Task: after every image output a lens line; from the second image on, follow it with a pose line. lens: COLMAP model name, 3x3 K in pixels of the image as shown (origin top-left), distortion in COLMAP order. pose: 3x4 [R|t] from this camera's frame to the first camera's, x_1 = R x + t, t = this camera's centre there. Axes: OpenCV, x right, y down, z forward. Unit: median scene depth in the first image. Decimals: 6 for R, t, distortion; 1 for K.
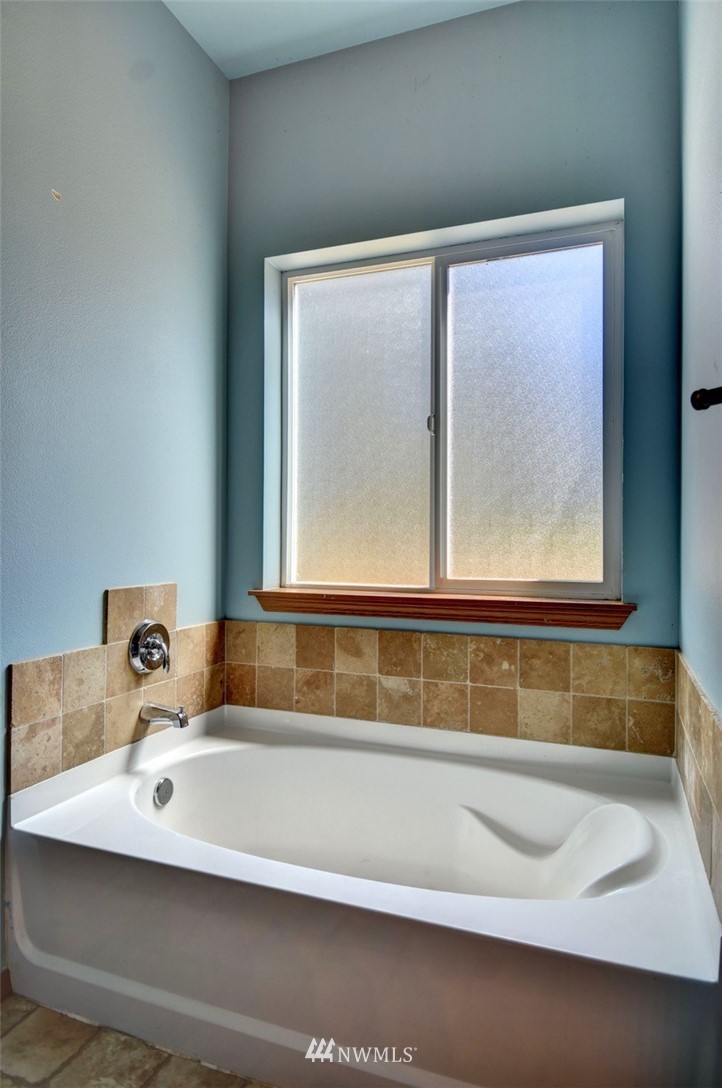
lens RADIAL K [[649.5, 0, 367.9], [0, 649.5, 532.9], [0, 0, 1]] dist [0.004906, -0.016581]
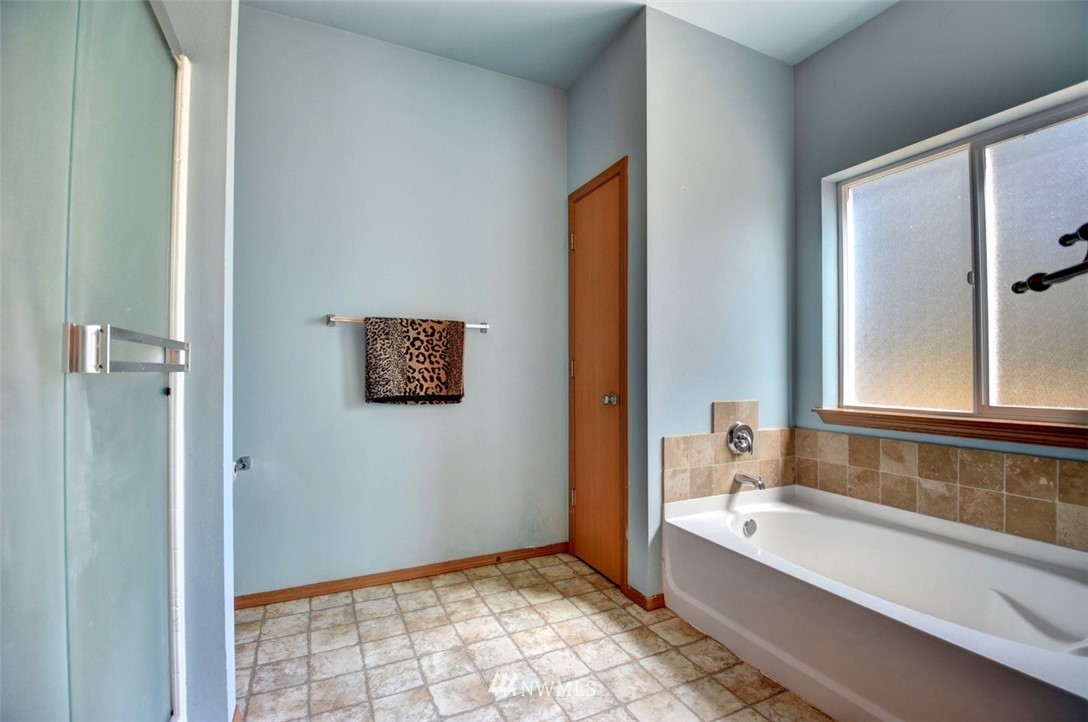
lens RADIAL K [[481.1, 0, 546.6], [0, 481.1, 361.1], [0, 0, 1]] dist [-0.012101, -0.008959]
pose [[0.724254, -0.019865, -0.689248, 0.148868], [0.007944, 0.999759, -0.020468, -0.000898], [0.689488, 0.009349, 0.724237, -0.224043]]
